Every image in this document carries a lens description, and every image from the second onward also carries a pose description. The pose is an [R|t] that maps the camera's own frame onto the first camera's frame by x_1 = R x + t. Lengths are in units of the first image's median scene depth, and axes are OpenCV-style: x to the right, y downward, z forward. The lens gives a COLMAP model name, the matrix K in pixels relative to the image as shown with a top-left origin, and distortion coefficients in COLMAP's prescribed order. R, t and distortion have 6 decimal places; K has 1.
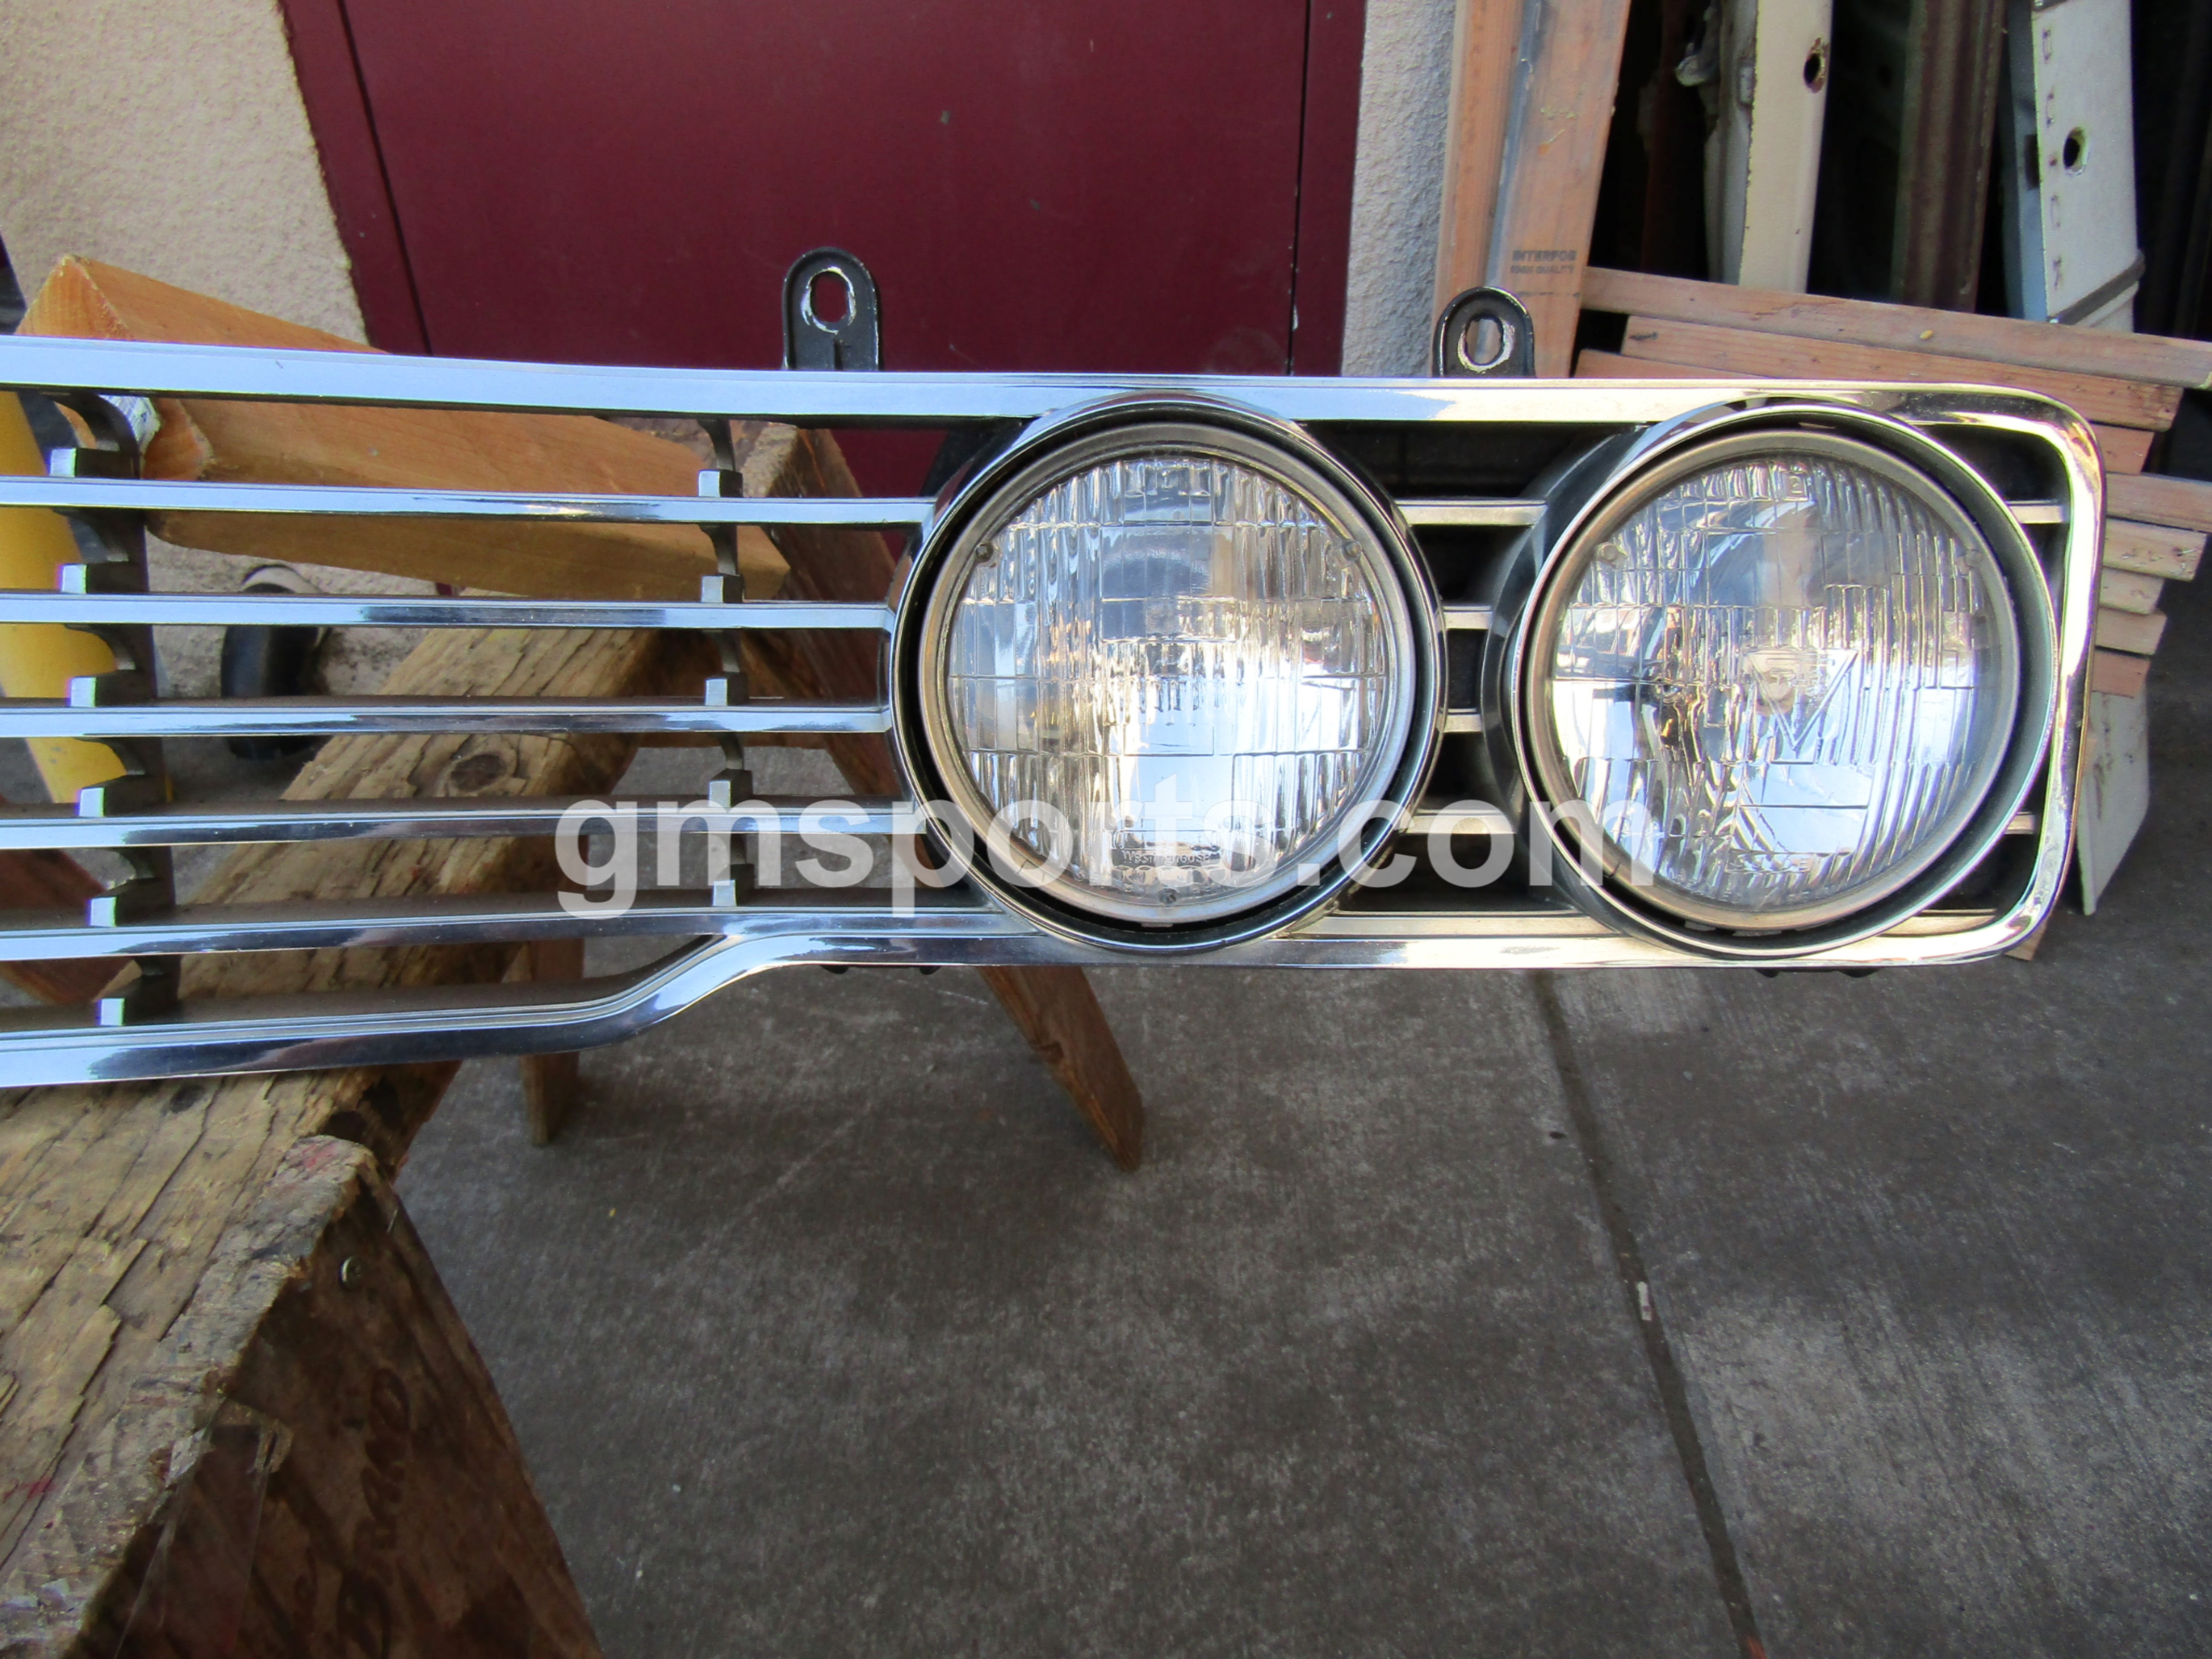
lens RADIAL K [[1562.6, 0, 1116.7], [0, 1562.6, 830.5], [0, 0, 1]] dist [-0.003927, -0.005107]
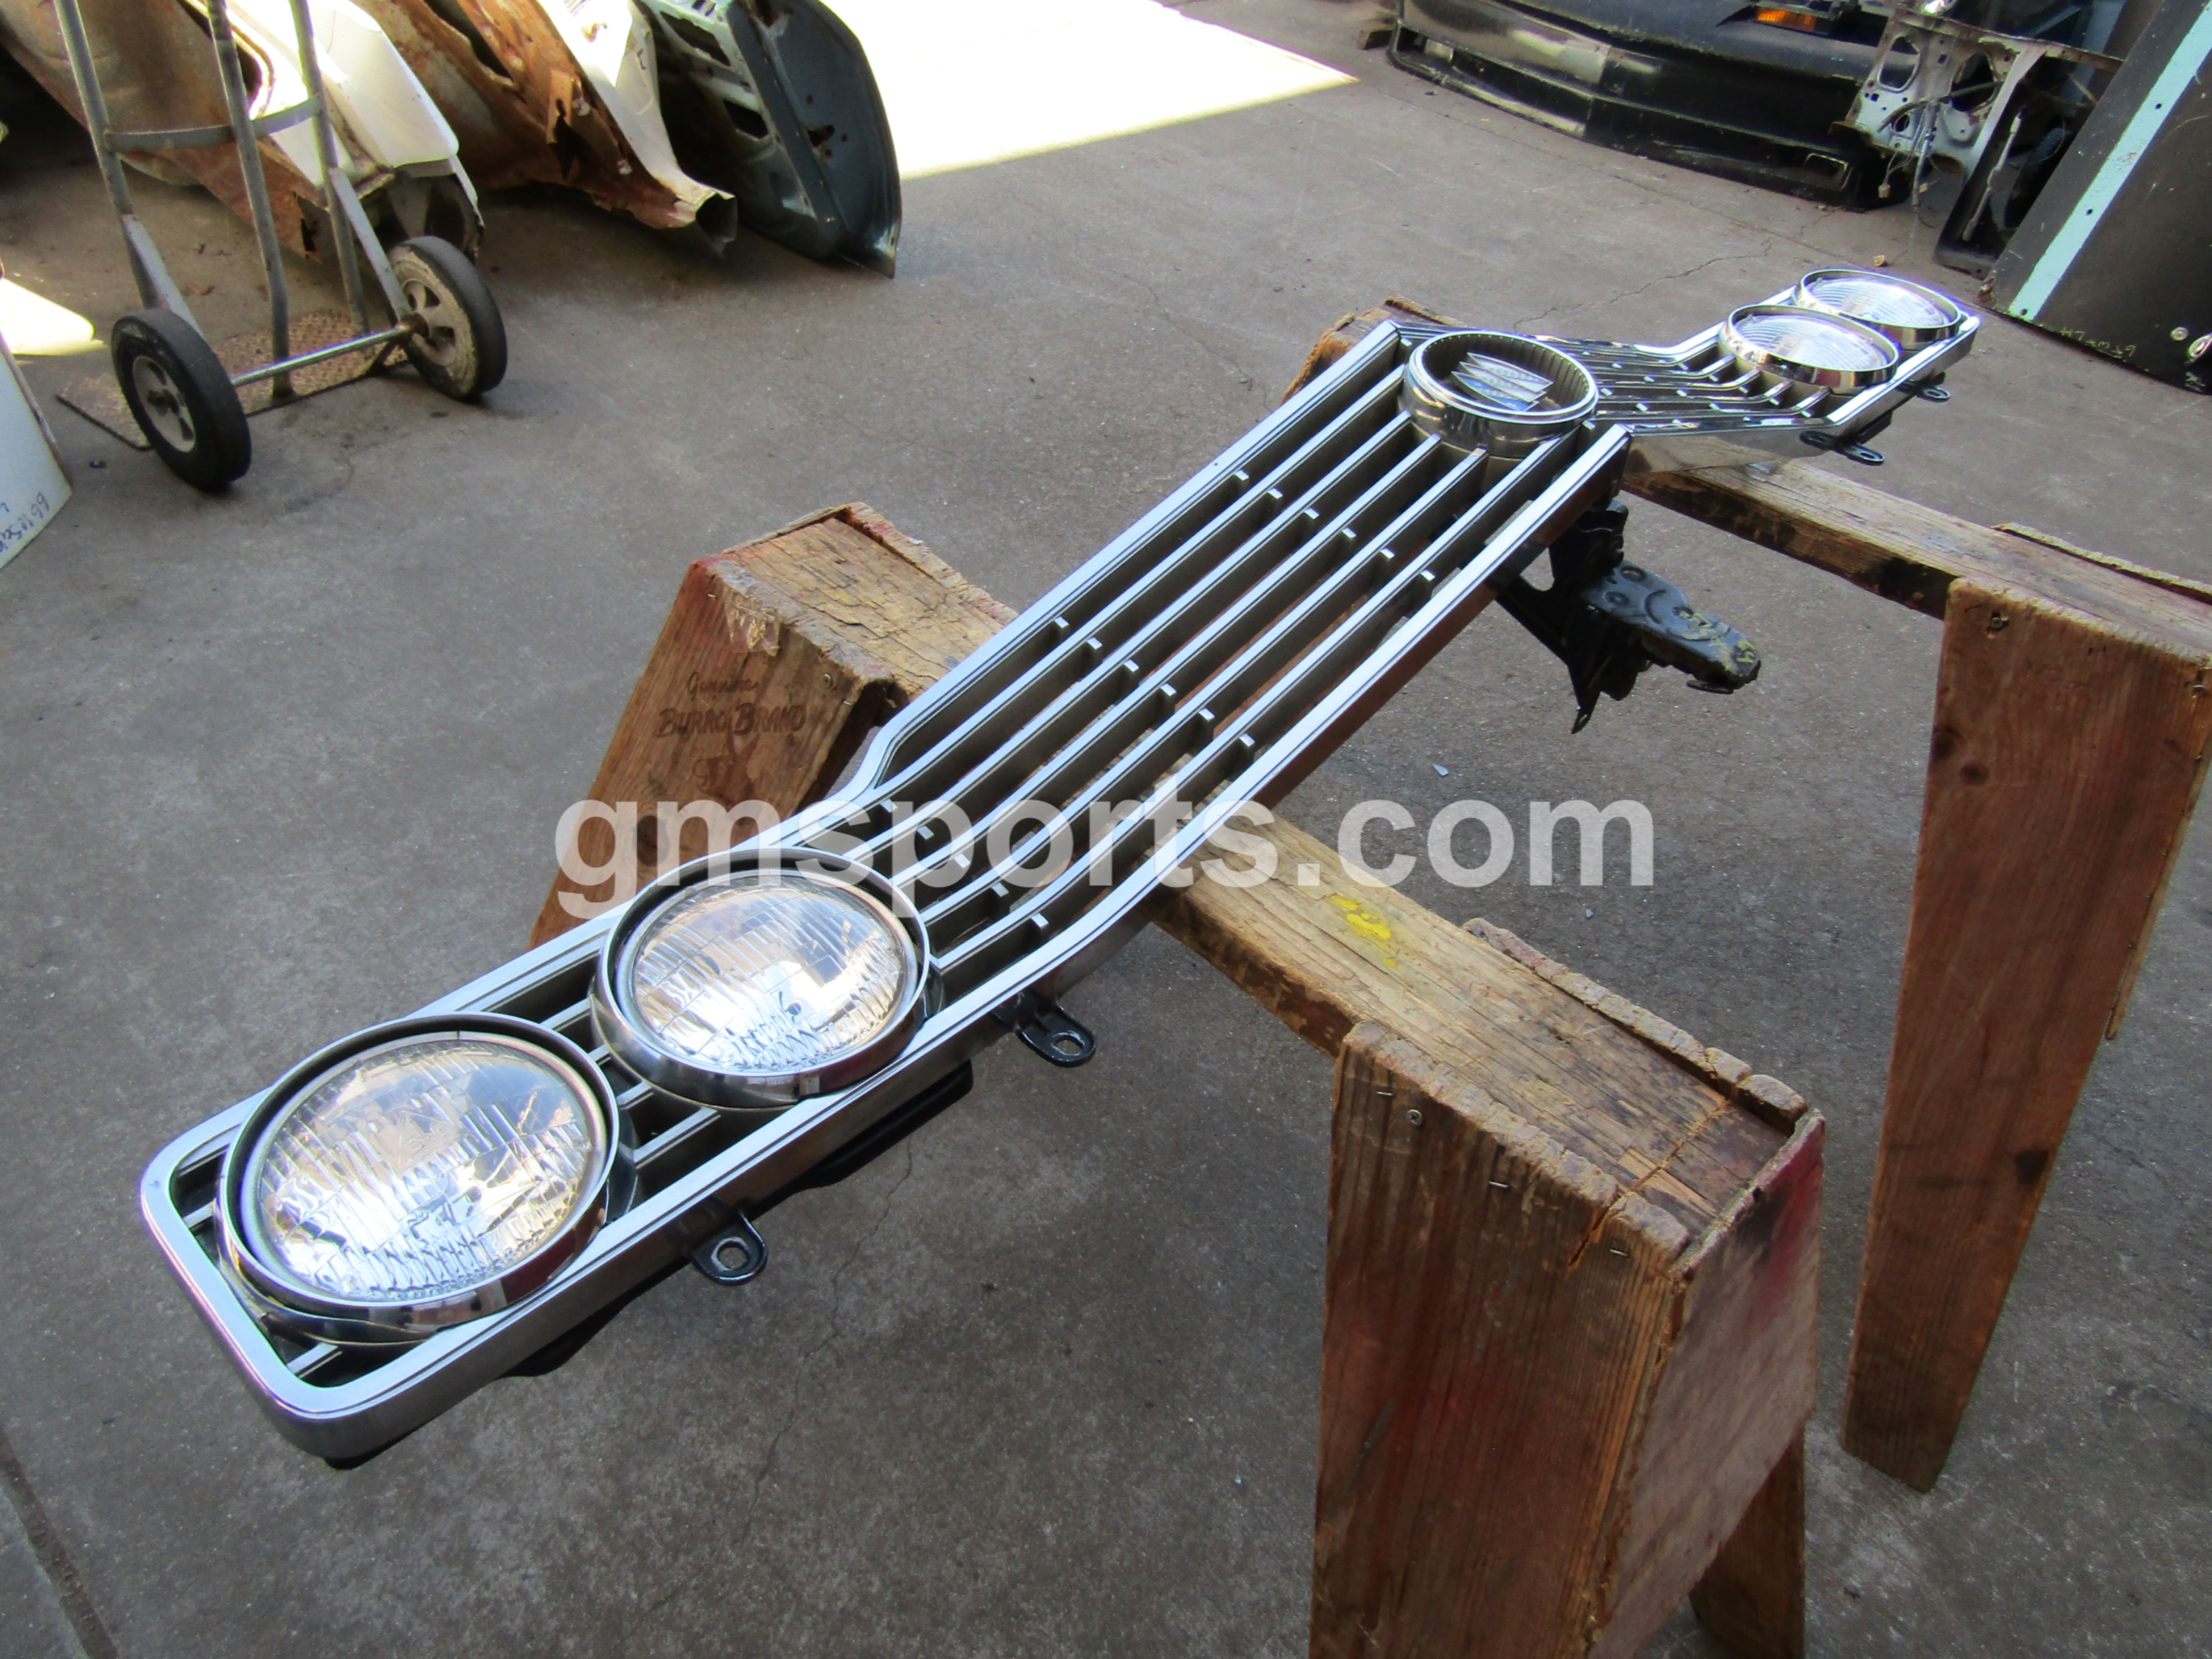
lens RADIAL K [[1562.6, 0, 1091.1], [0, 1562.6, 831.3], [0, 0, 1]] dist [-0.003927, -0.005107]
pose [[-0.689800, 0.418660, -0.590678, 0.248144], [-0.493075, 0.325746, 0.806701, -0.545240], [0.530144, 0.847711, -0.018269, 0.451939]]
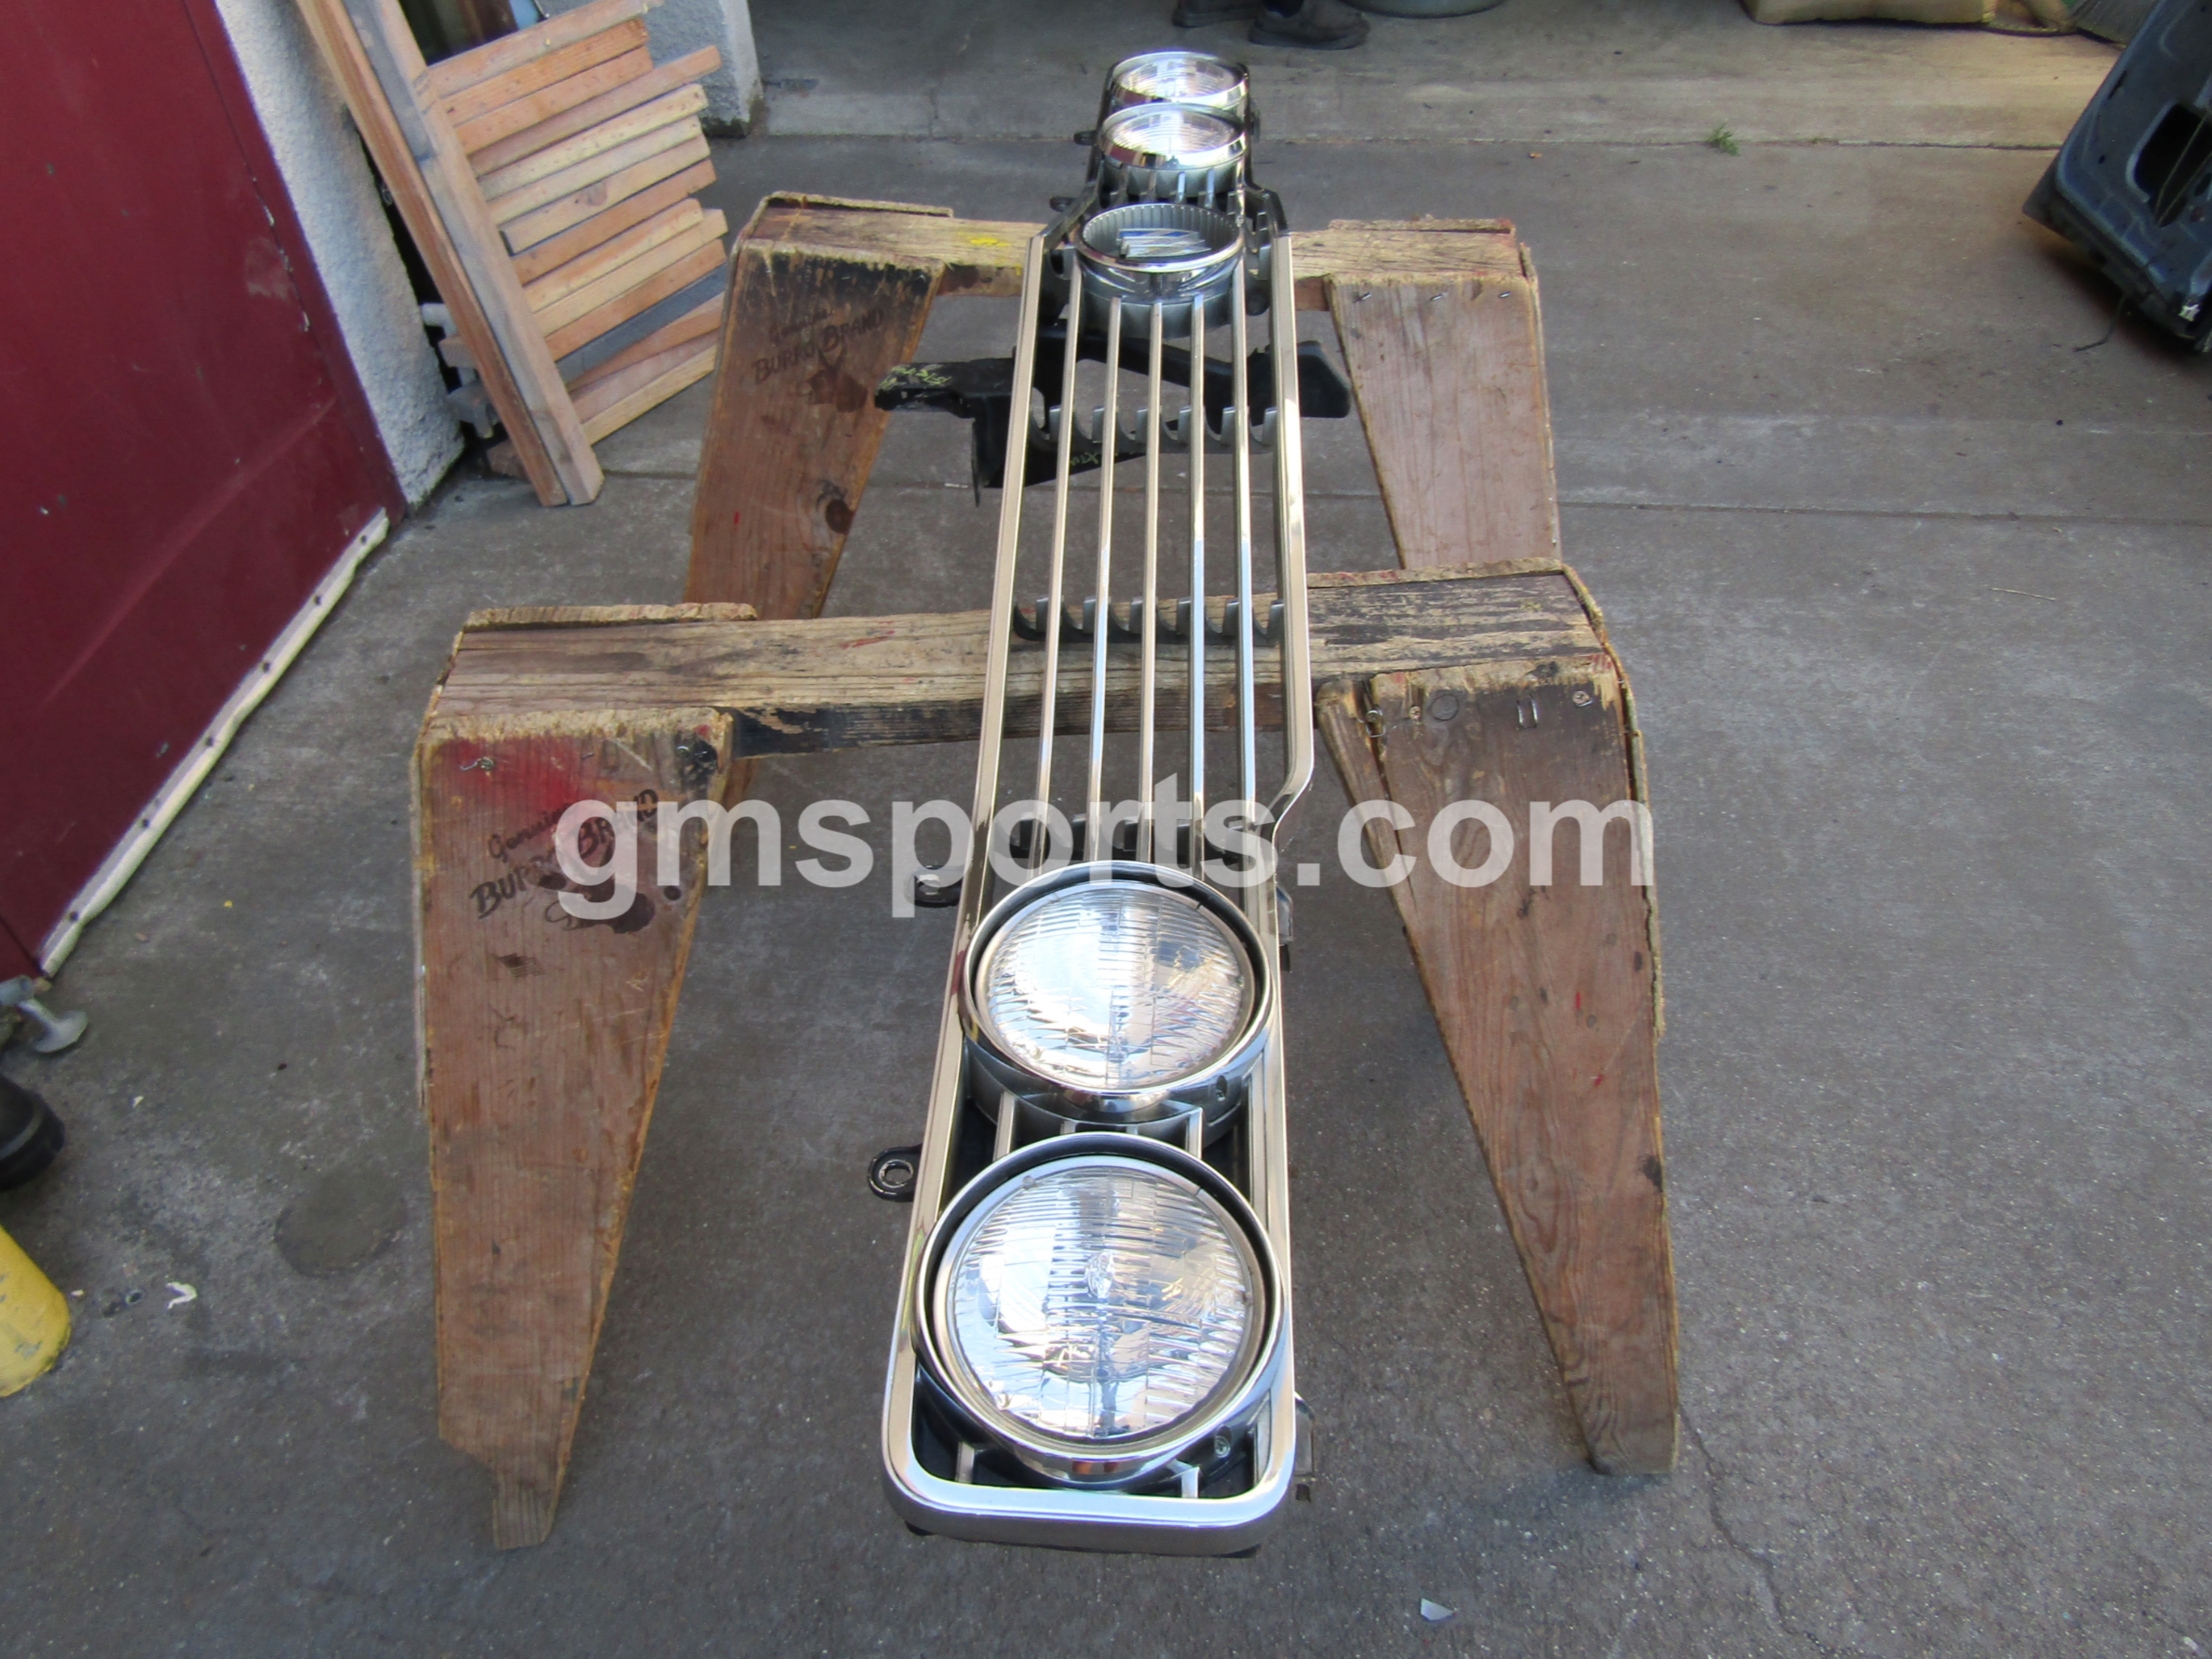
lens RADIAL K [[1562.6, 0, 1098.9], [0, 1562.6, 824.2], [0, 0, 1]] dist [-0.003927, -0.005107]
pose [[0.063900, -0.682574, 0.728018, -1.342533], [0.585171, 0.616562, 0.526713, -0.363771], [-0.808388, 0.392358, 0.438821, 0.120209]]
